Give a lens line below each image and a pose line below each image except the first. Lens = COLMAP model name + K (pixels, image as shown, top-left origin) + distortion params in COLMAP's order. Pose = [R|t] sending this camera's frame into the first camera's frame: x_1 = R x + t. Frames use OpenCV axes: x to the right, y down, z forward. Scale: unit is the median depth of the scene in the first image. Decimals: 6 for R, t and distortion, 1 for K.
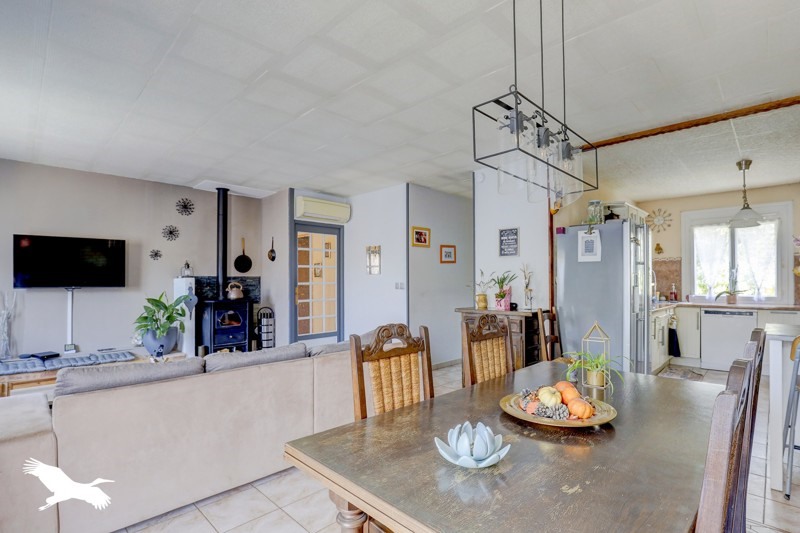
lens RADIAL K [[392.7, 0, 402.6], [0, 392.7, 281.4], [0, 0, 1]] dist [-0.029109, 0.000210]
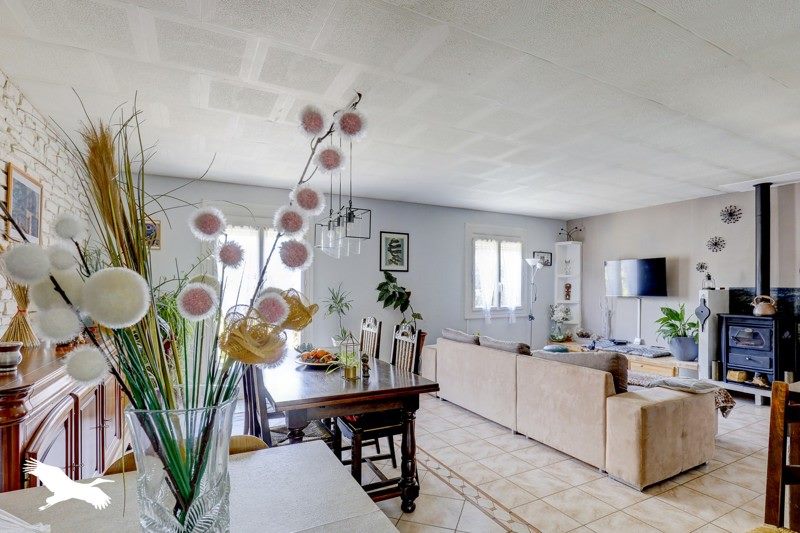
lens RADIAL K [[392.7, 0, 402.6], [0, 392.7, 281.4], [0, 0, 1]] dist [-0.029109, 0.000210]
pose [[-0.311191, -0.003160, -0.950342, 0.652701], [0.003582, 0.999983, -0.004498, -0.030029], [0.950341, -0.004804, -0.311174, 0.591553]]
